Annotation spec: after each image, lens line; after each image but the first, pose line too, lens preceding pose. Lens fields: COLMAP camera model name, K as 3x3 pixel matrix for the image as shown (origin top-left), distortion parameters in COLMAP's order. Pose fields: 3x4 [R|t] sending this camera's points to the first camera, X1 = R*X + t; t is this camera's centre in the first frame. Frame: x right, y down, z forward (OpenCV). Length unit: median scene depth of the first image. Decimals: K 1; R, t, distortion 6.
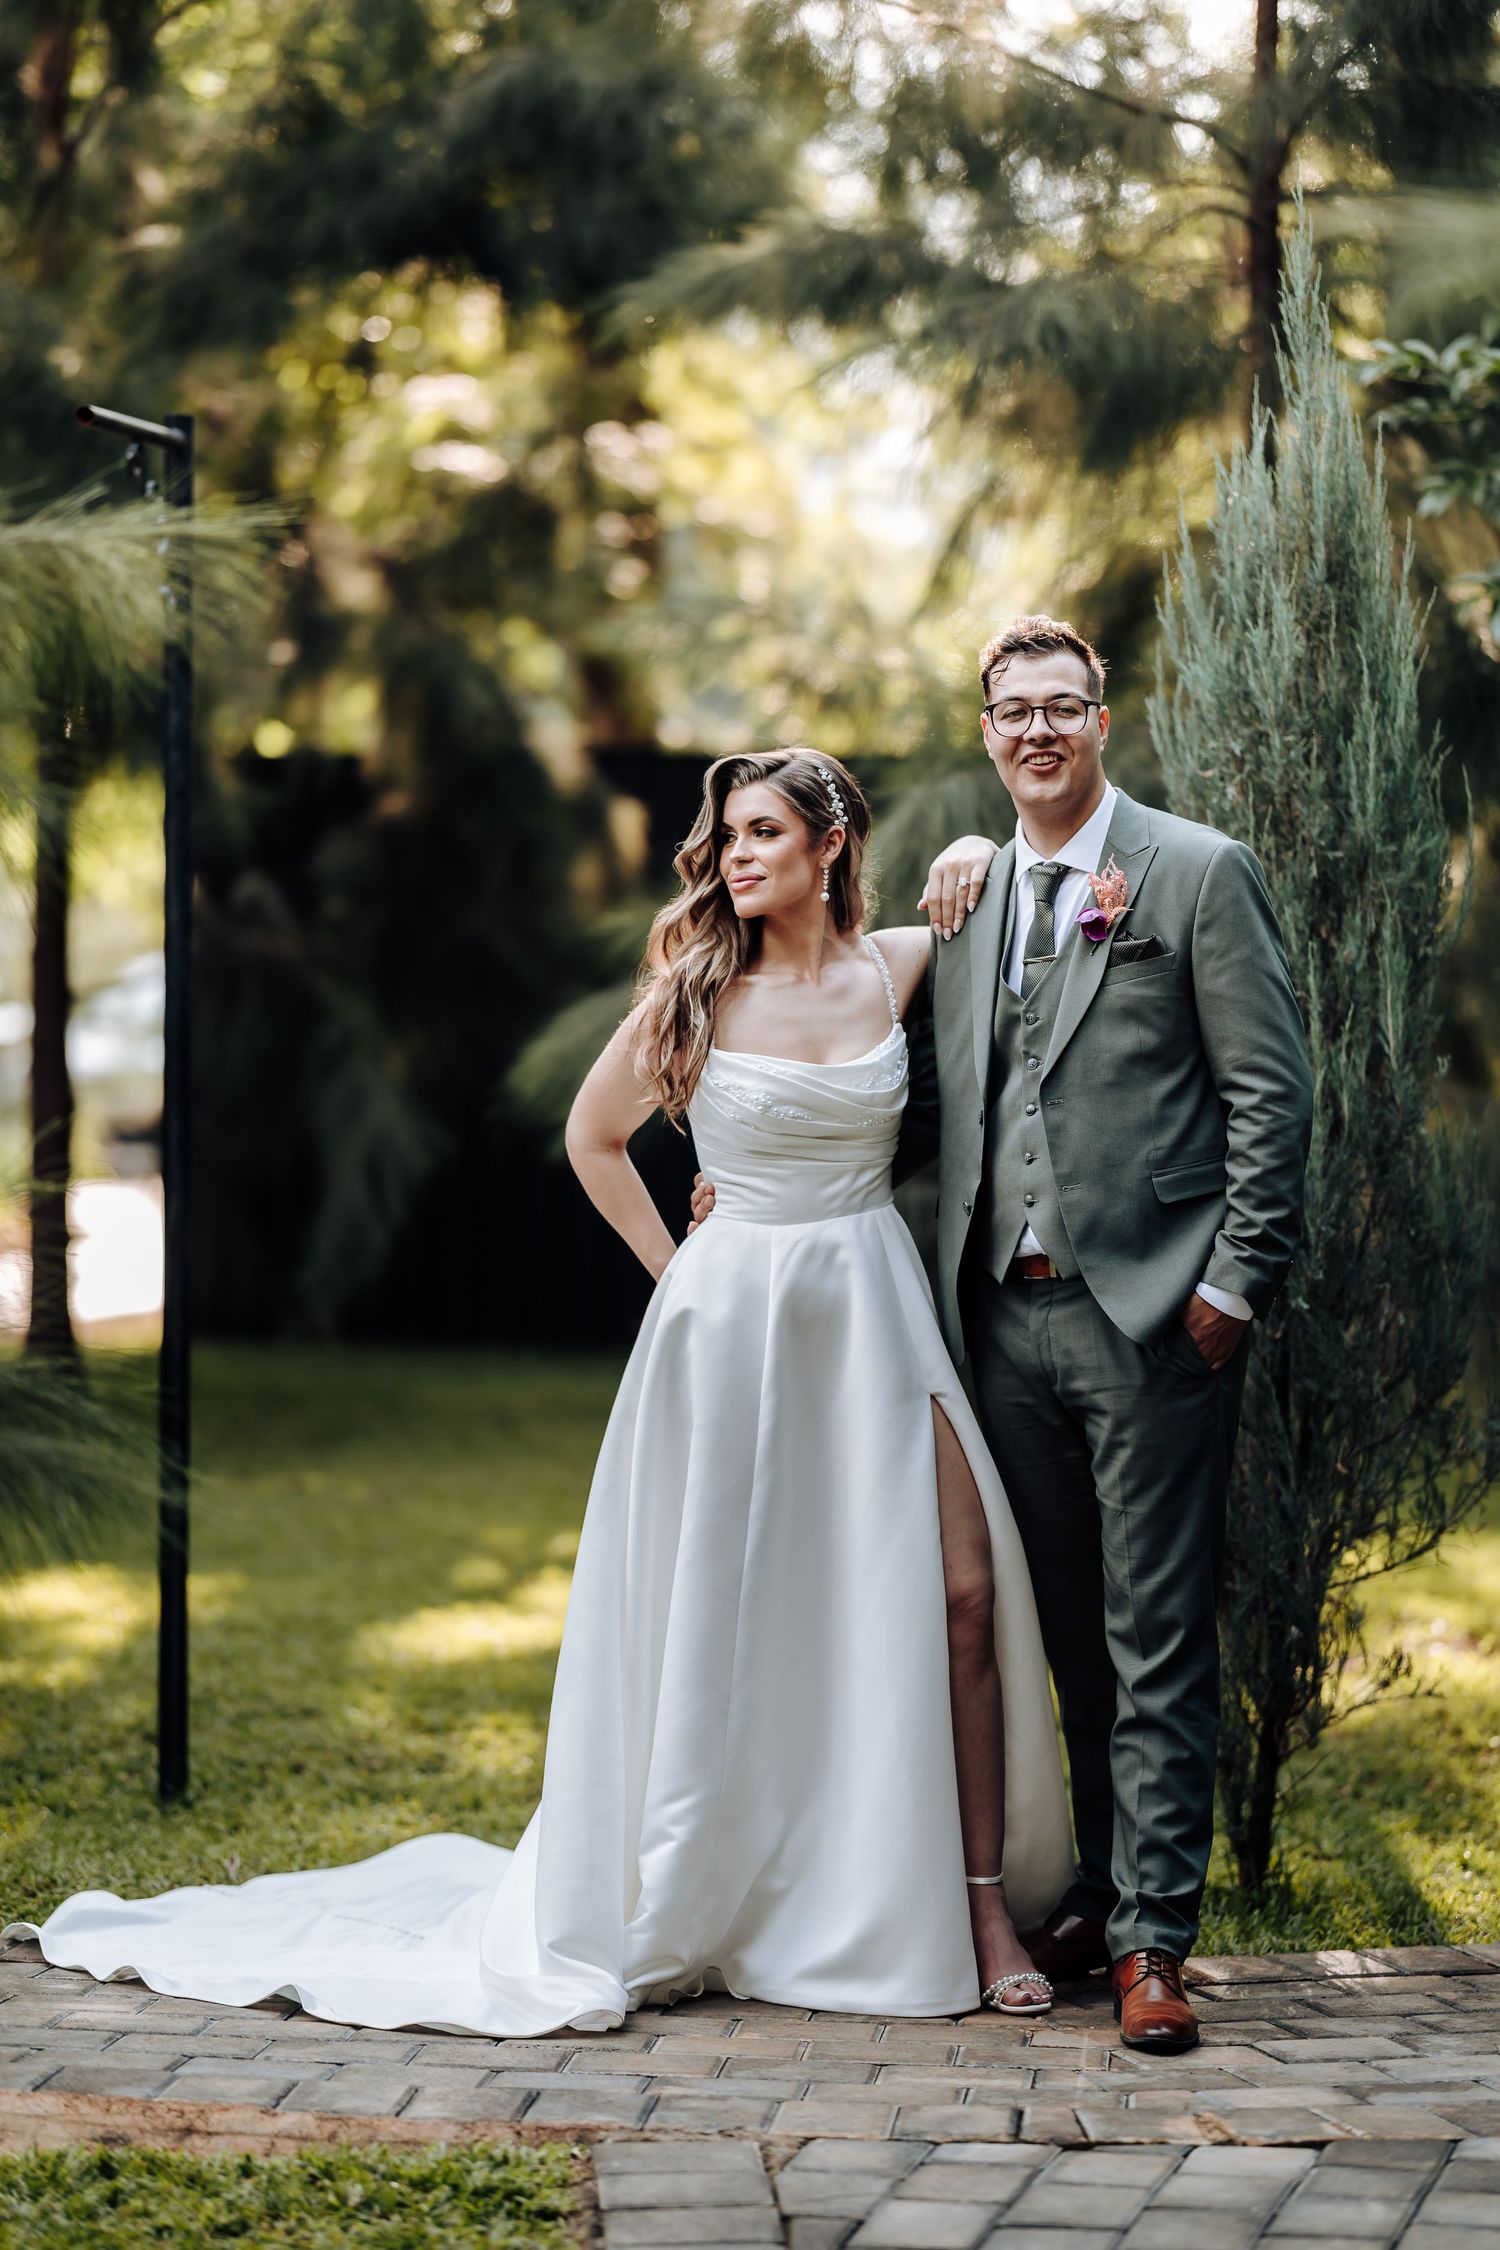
lens RADIAL K [[5463.0, 0, 750.0], [0, 5463.0, 1125.0], [0, 0, 1]] dist [-0.001582, 0.001462]
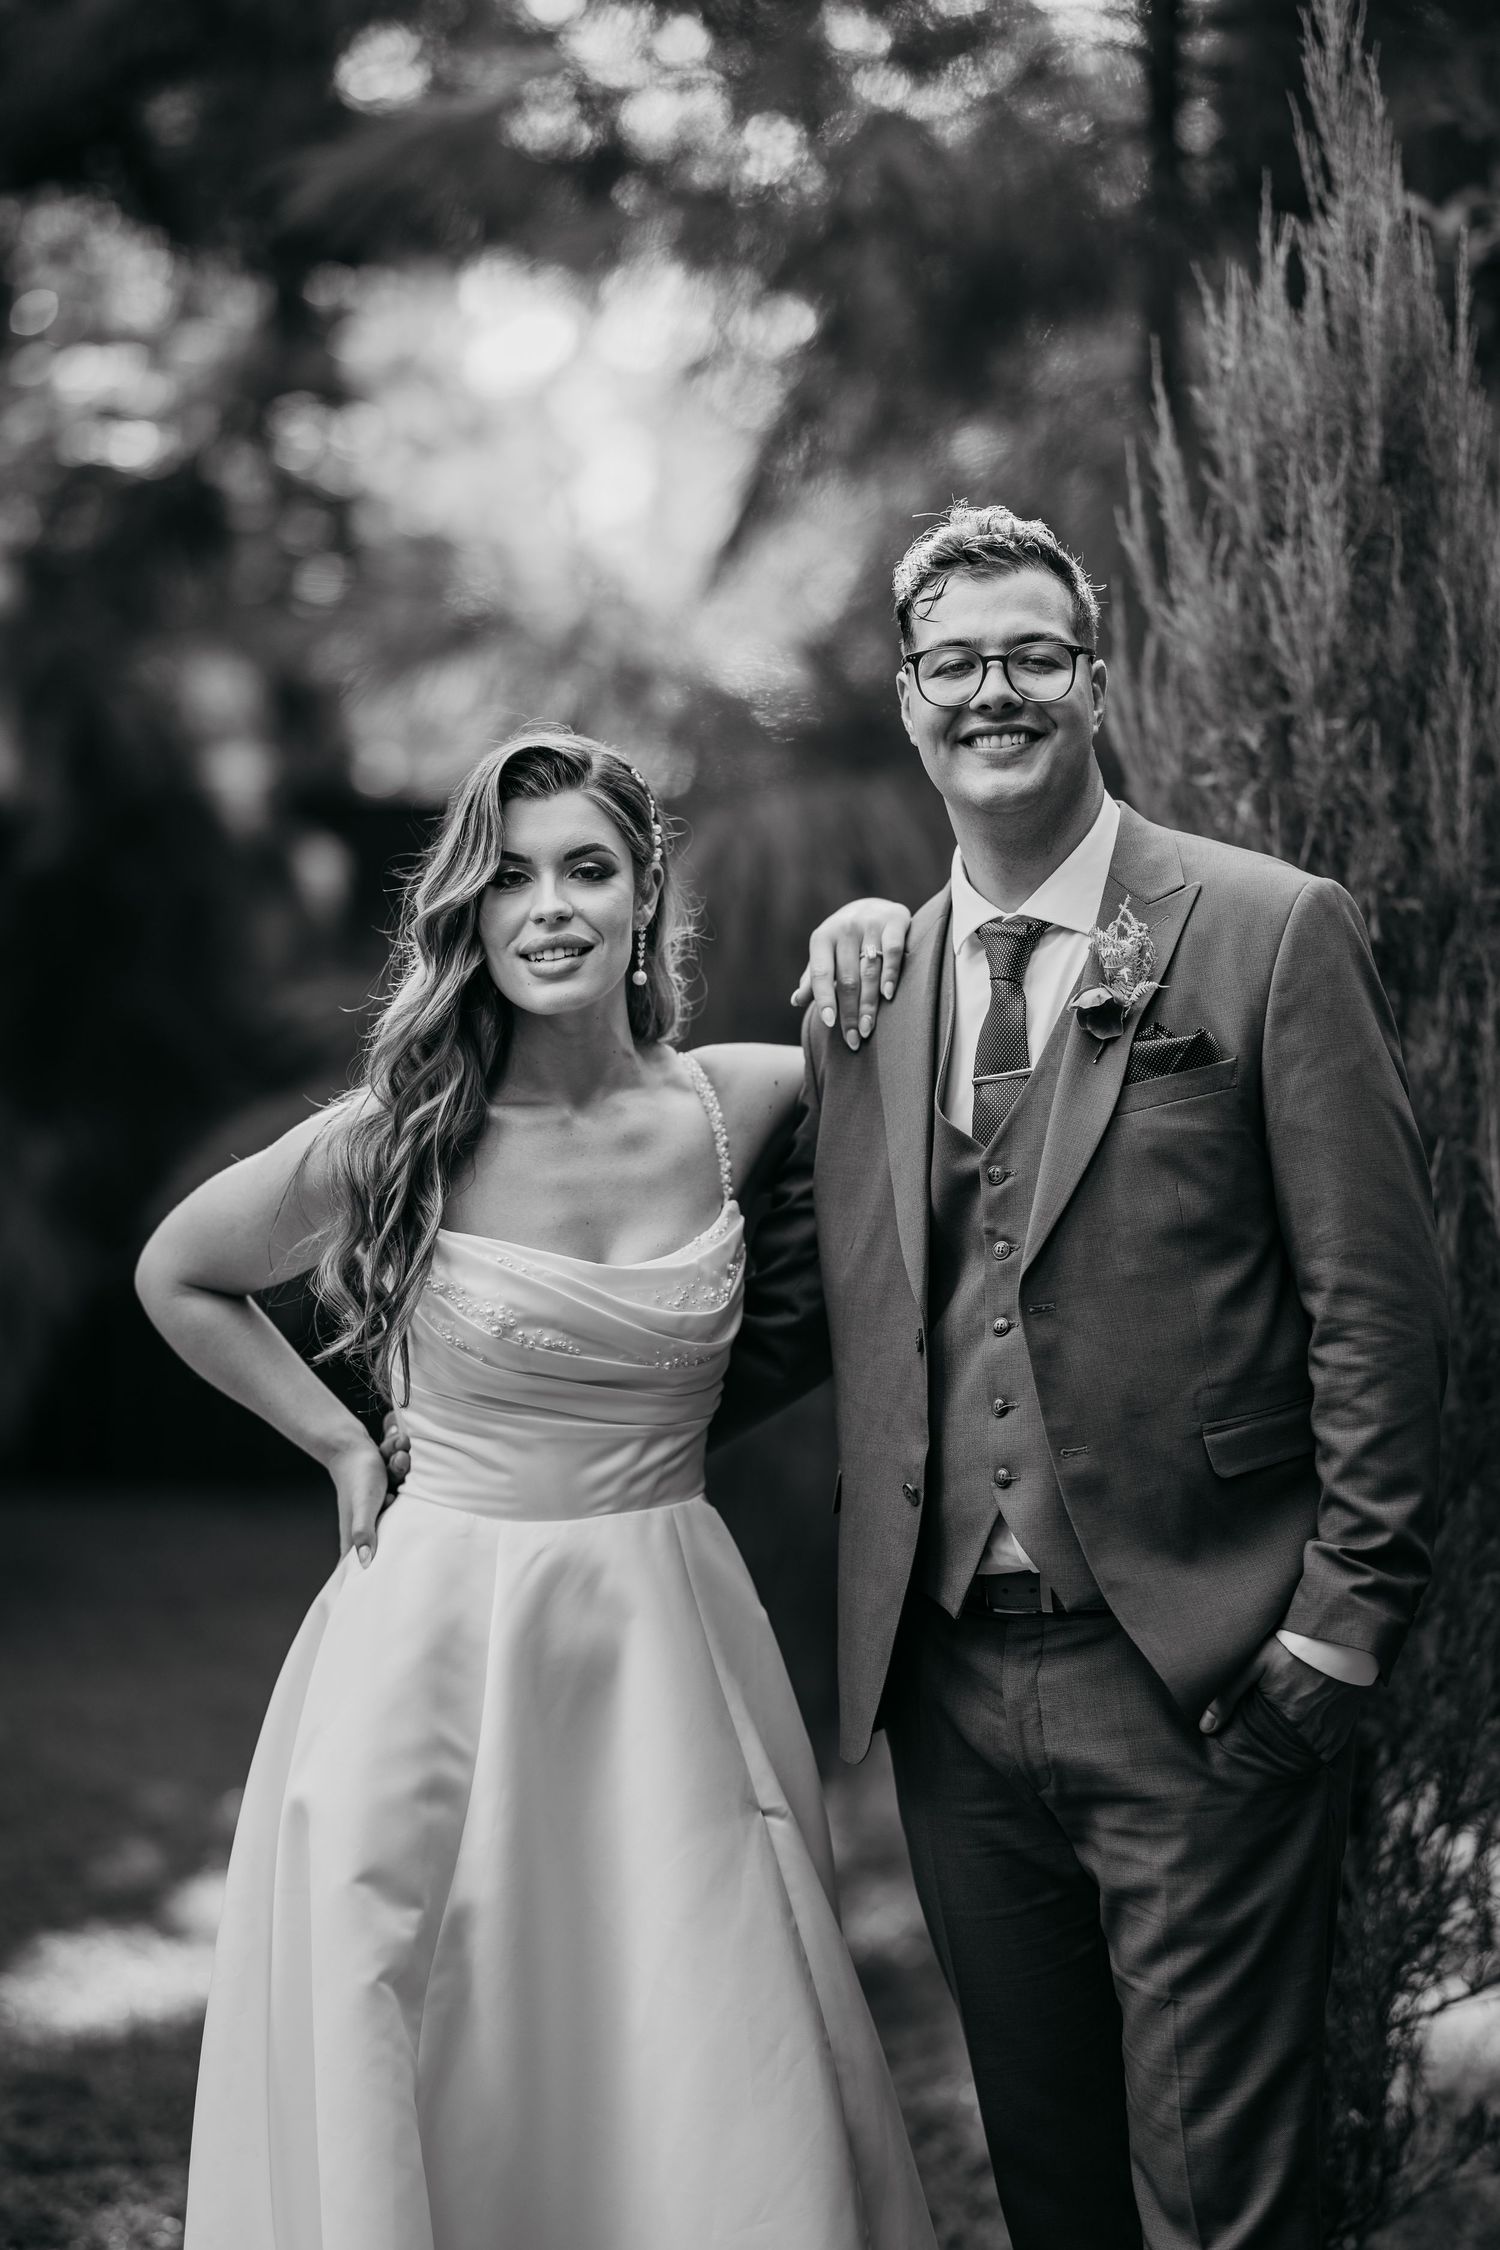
lens RADIAL K [[5463.0, 0, 750.0], [0, 5463.0, 1125.0], [0, 0, 1]] dist [-0.001582, 0.001462]
pose [[0.998615, -0.009411, 0.051770, -0.003523], [0.010026, 0.999882, -0.011636, -0.016723], [-0.051654, 0.012139, 0.998591, 0.359566]]
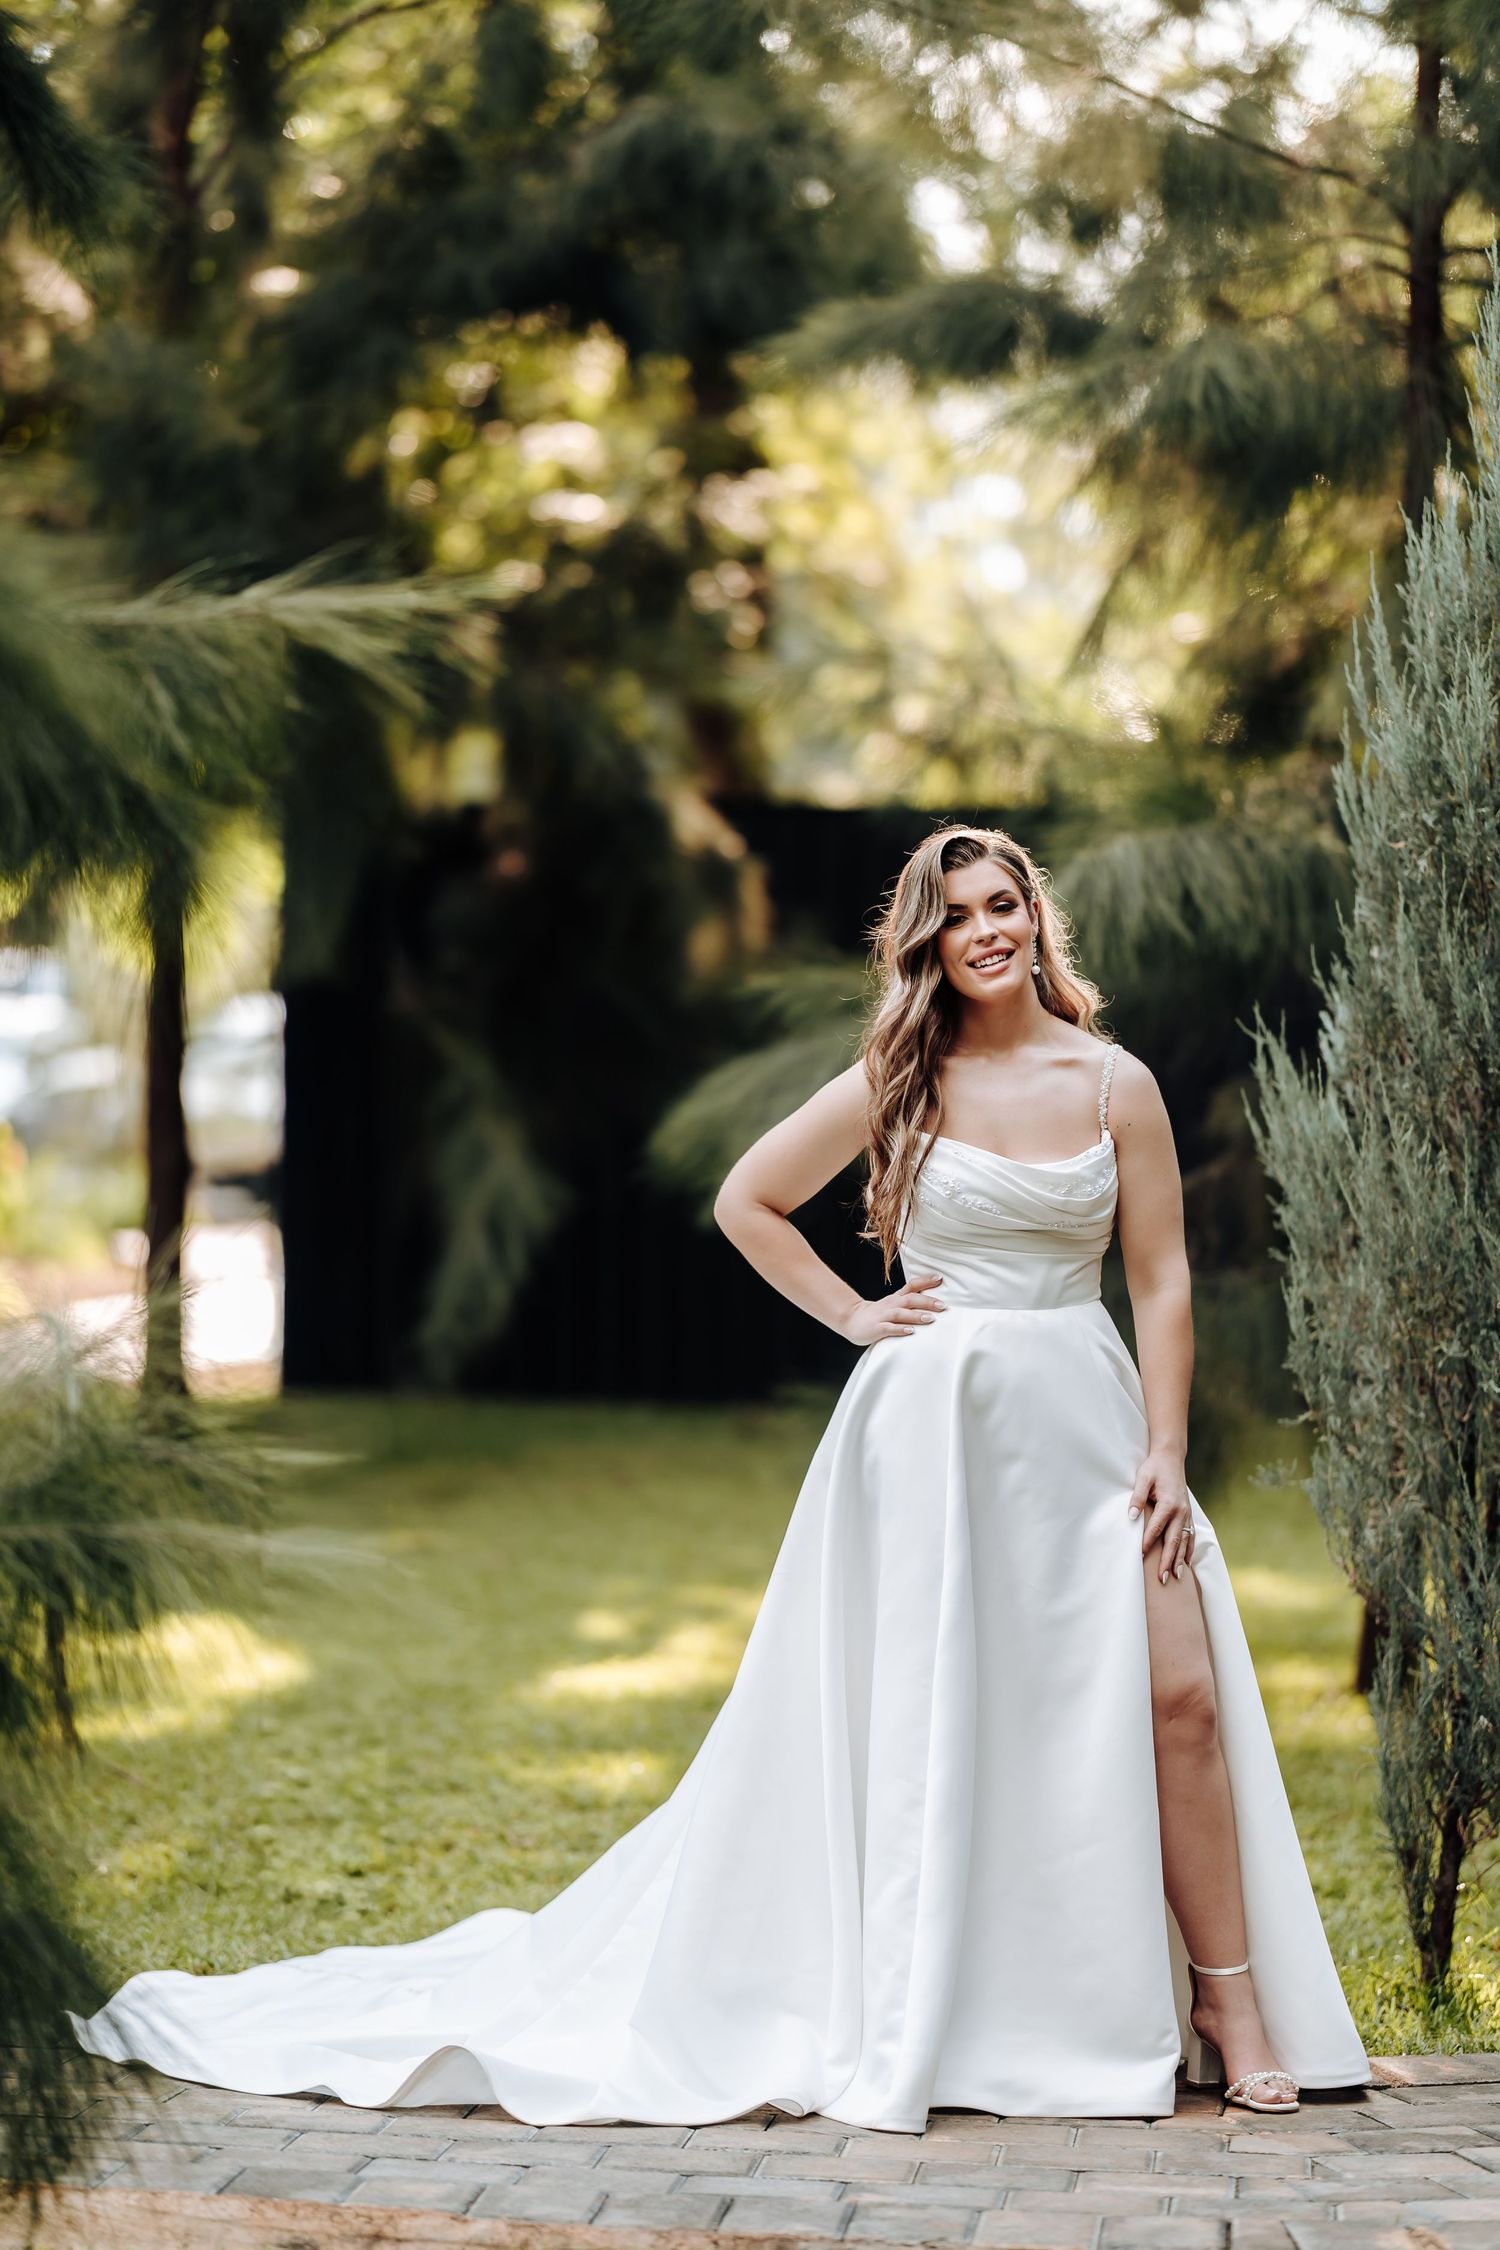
lens RADIAL K [[5463.0, 0, 750.0], [0, 5463.0, 1125.0], [0, 0, 1]] dist [-0.001582, 0.001462]
pose [[0.999904, 0.005713, -0.012640, -0.019904], [-0.005805, 0.999957, -0.007247, -0.006347], [0.012598, 0.007319, 0.999894, 0.018455]]
